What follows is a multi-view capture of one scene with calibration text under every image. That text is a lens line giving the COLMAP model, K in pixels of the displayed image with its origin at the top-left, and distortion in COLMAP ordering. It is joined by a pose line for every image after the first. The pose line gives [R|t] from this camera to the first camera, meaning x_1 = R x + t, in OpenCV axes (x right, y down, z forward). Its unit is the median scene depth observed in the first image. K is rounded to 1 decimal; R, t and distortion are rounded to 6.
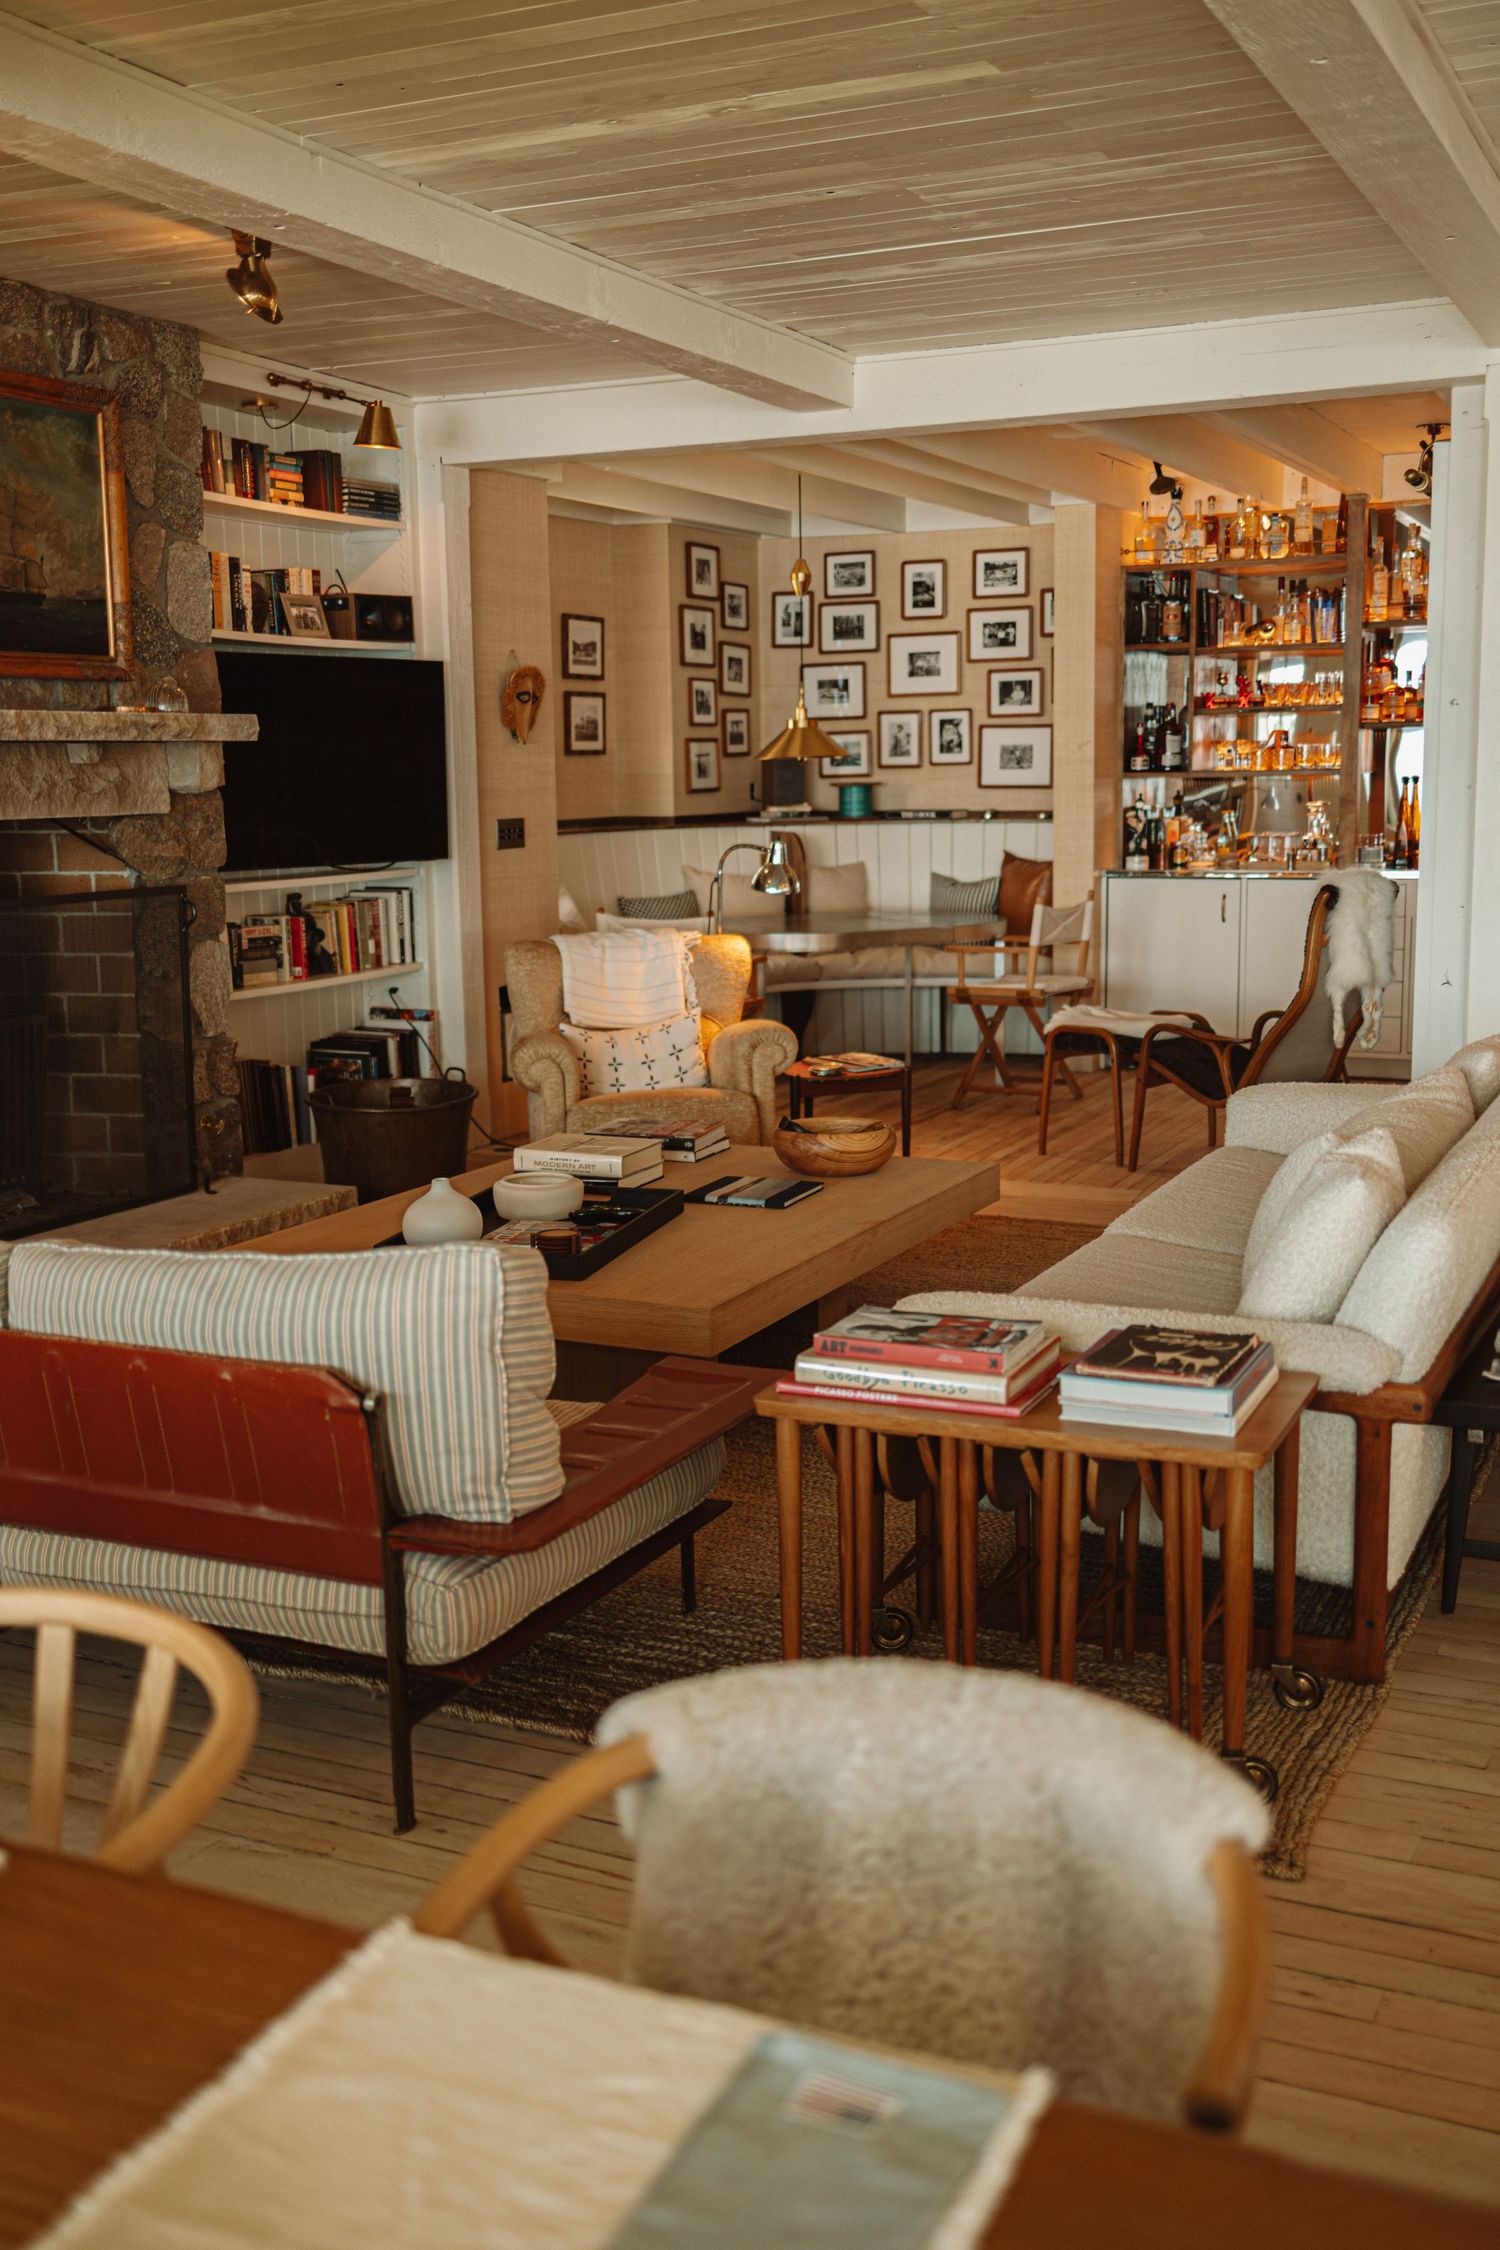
lens RADIAL K [[2233.8, 0, 751.0], [0, 2233.8, 1119.9], [0, 0, 1]] dist [0.036054, 0.000000]
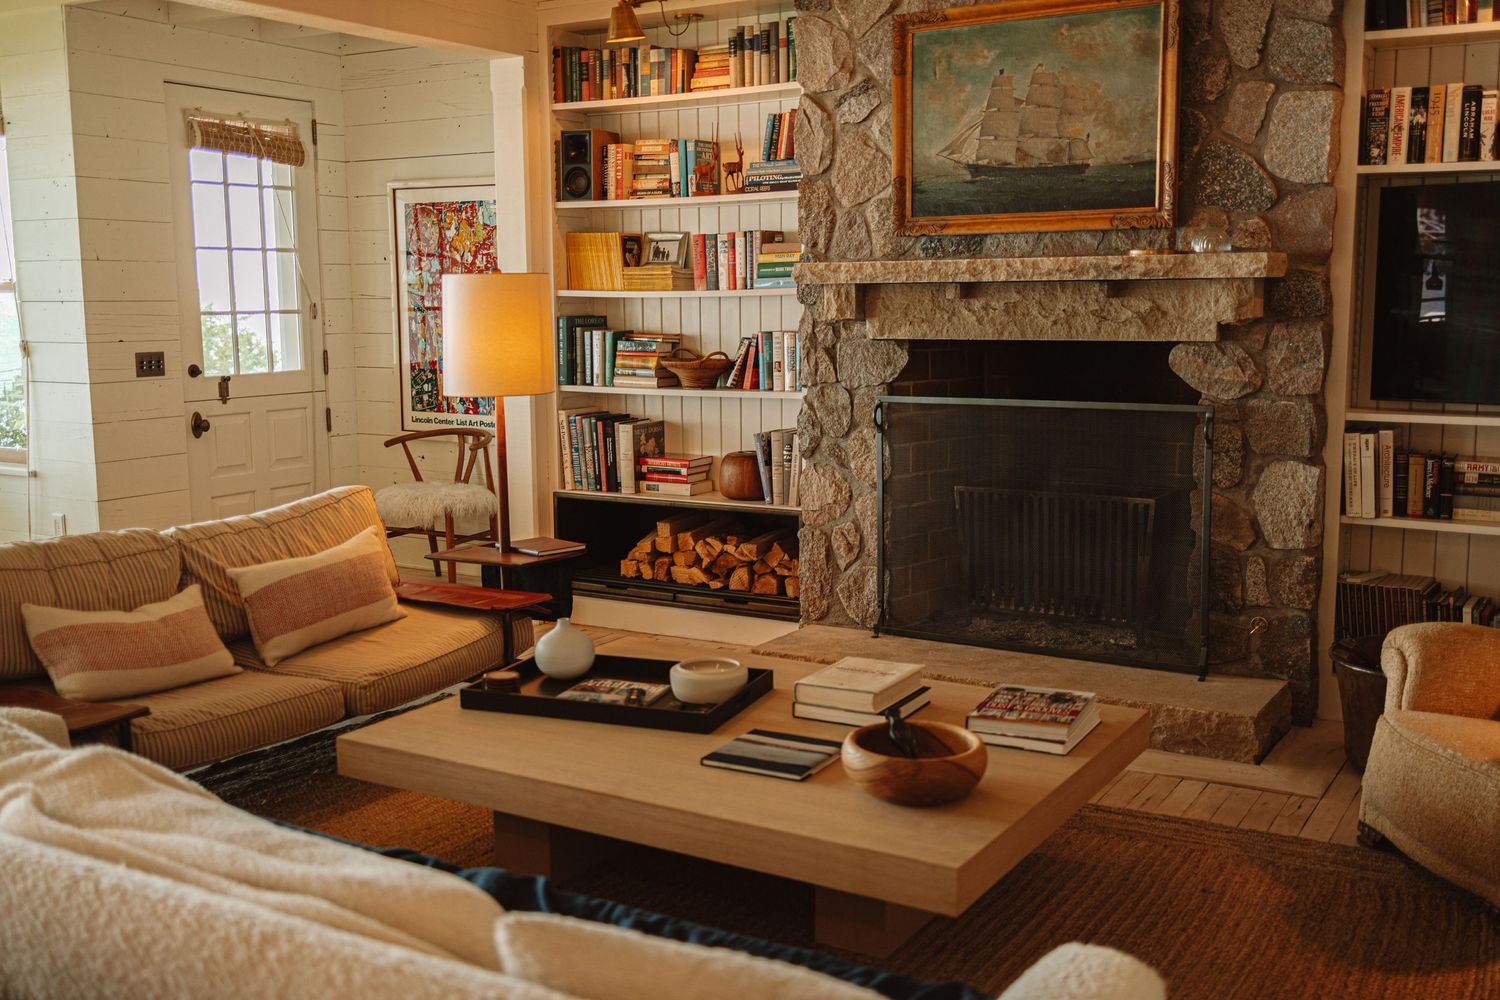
lens RADIAL K [[1489.2, 0, 750.9], [0, 1489.2, 501.8], [0, 0, 1]] dist [0.036054, 0.000000]
pose [[-0.103322, 0.160228, -0.981658, 0.556174], [-0.147004, 0.973641, 0.174393, -0.167241], [0.983725, 0.162326, -0.077044, 0.906049]]
